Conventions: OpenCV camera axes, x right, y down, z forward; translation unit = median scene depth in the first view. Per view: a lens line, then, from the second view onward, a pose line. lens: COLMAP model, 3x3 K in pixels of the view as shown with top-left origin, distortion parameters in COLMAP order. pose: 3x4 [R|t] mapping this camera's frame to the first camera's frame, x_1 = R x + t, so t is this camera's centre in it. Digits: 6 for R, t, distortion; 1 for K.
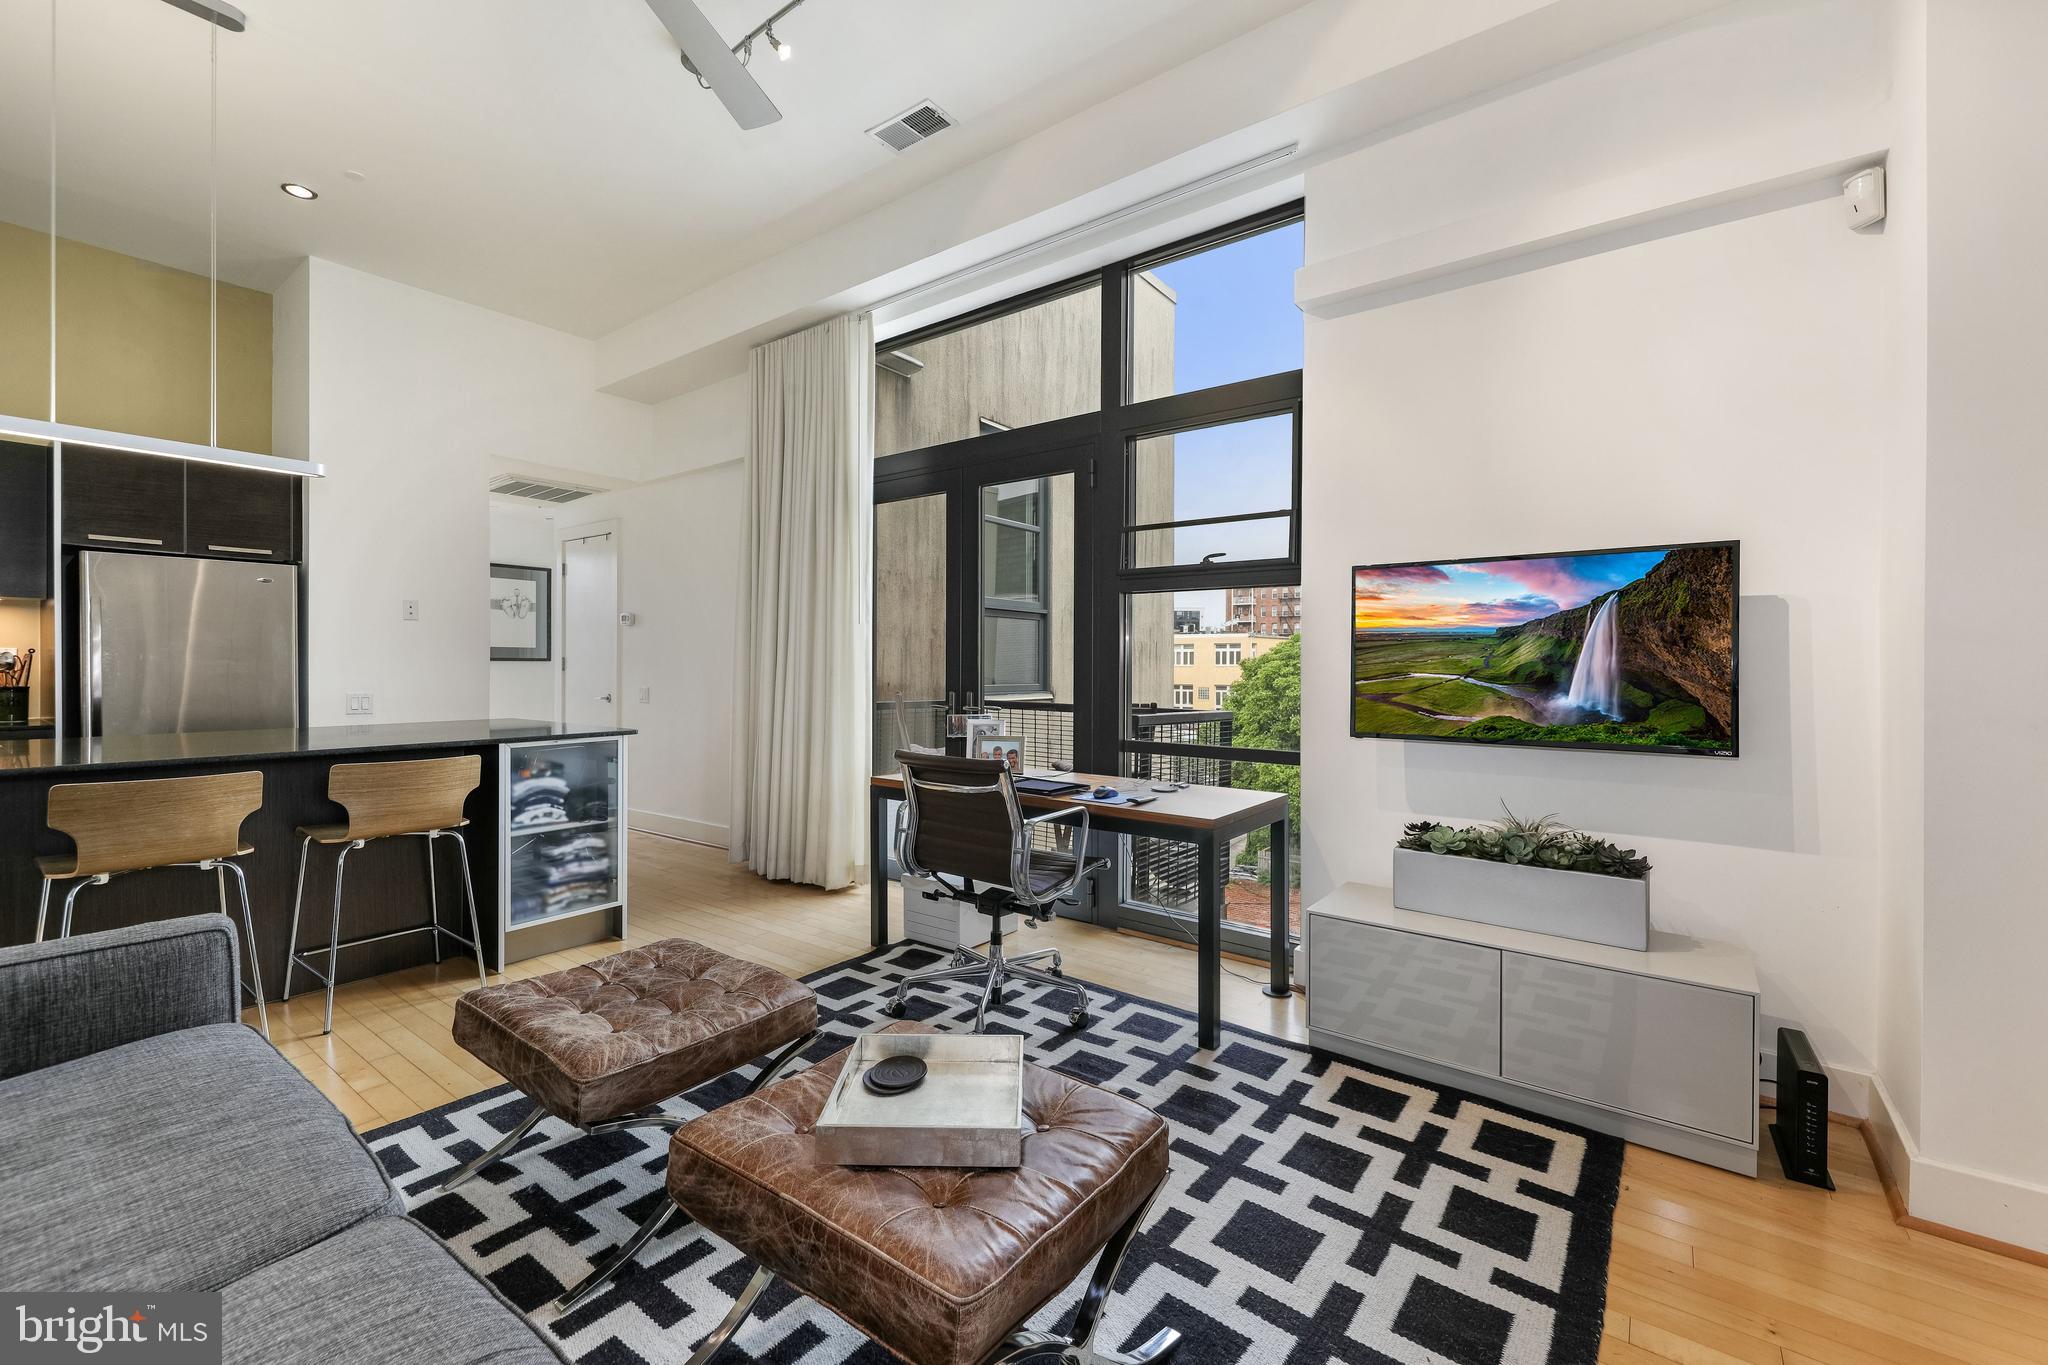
lens RADIAL K [[842.4, 0, 1028.4], [0, 842.4, 650.6], [0, 0, 1]] dist [0.015166, -0.007781]
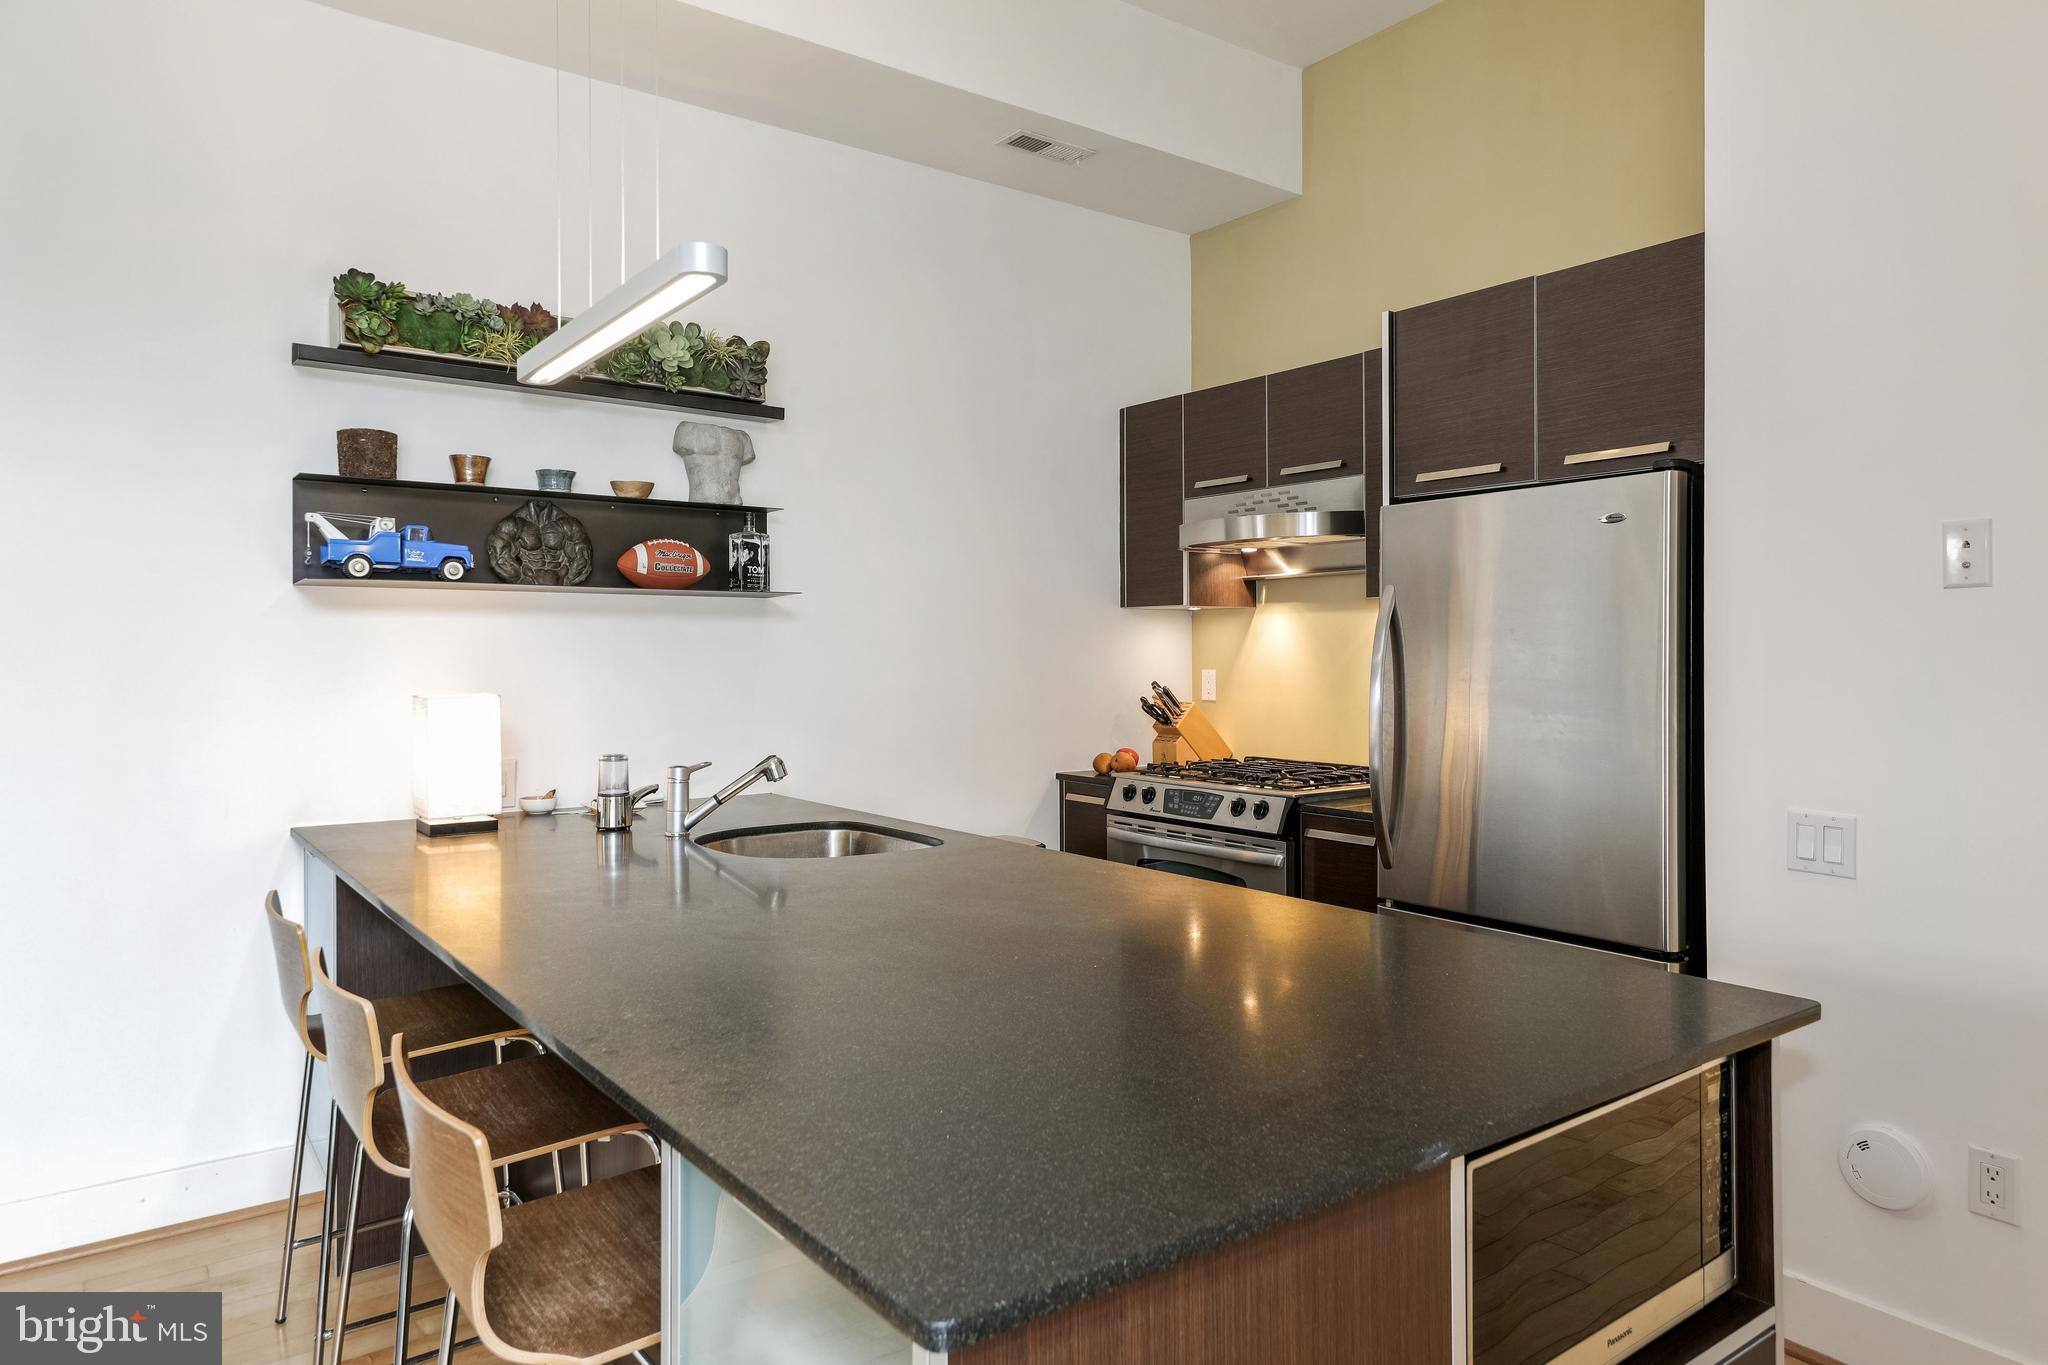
lens RADIAL K [[1292.6, 0, 1030.6], [0, 1292.6, 648.7], [0, 0, 1]] dist [0.044946, 0.000113]
pose [[-0.285991, -0.005565, -0.958216, -0.264960], [0.018179, 0.999772, -0.011232, -0.019749], [0.958060, -0.020631, -0.285825, 1.128904]]
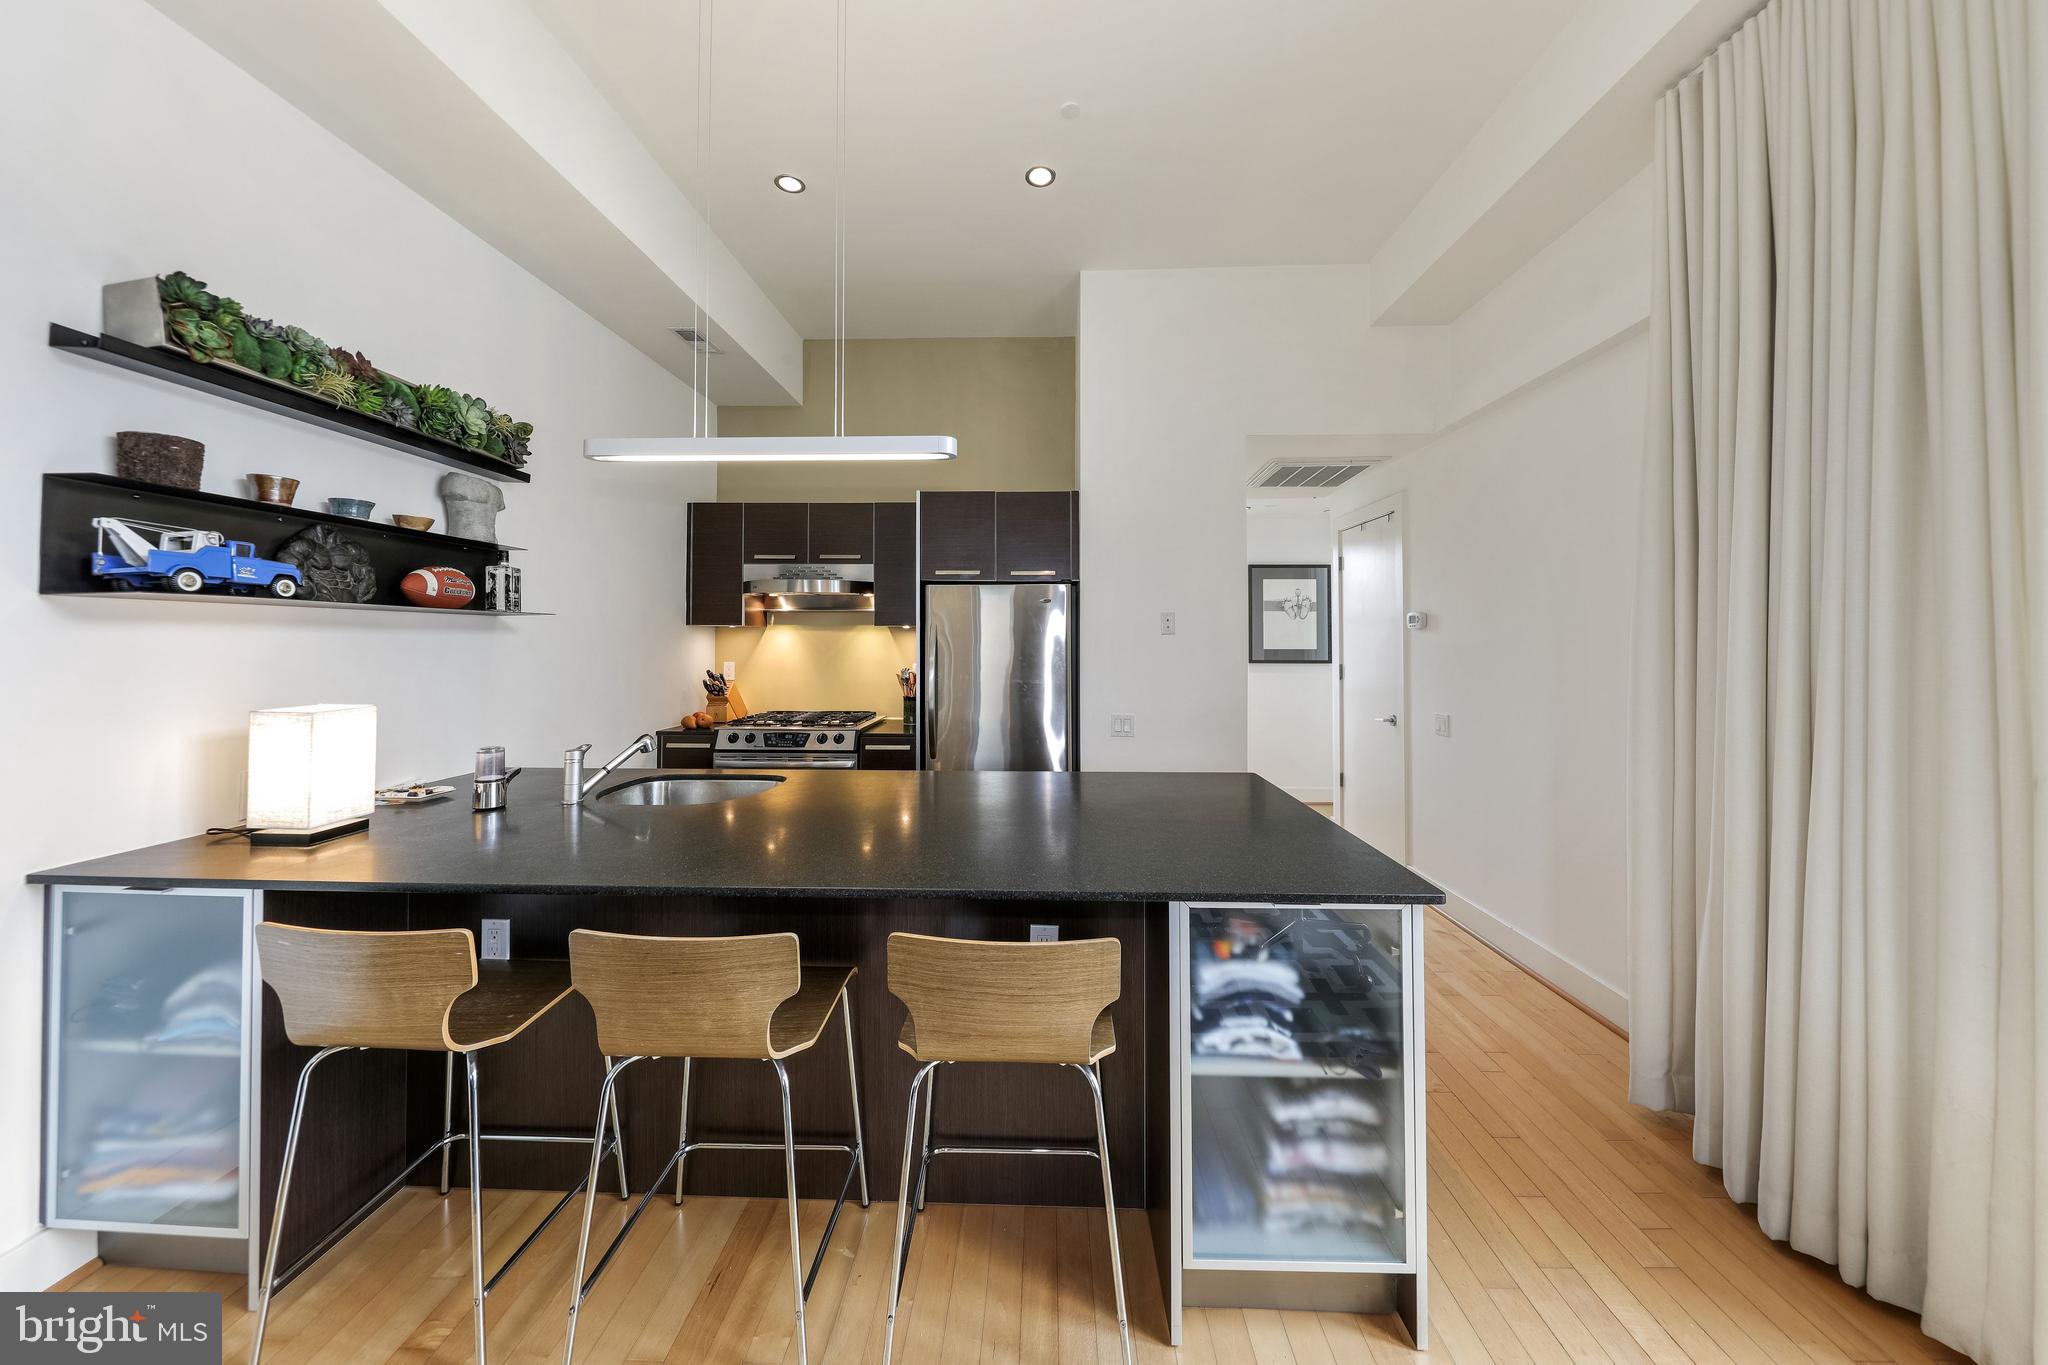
lens RADIAL K [[691.8, 0, 1030.1], [0, 691.8, 626.3], [0, 0, 1]] dist [0.000715, 0.000009]
pose [[0.579316, -0.019064, -0.814880, -0.297483], [0.013254, 0.999815, -0.013968, -0.049910], [0.814995, -0.002708, 0.579461, 0.630482]]
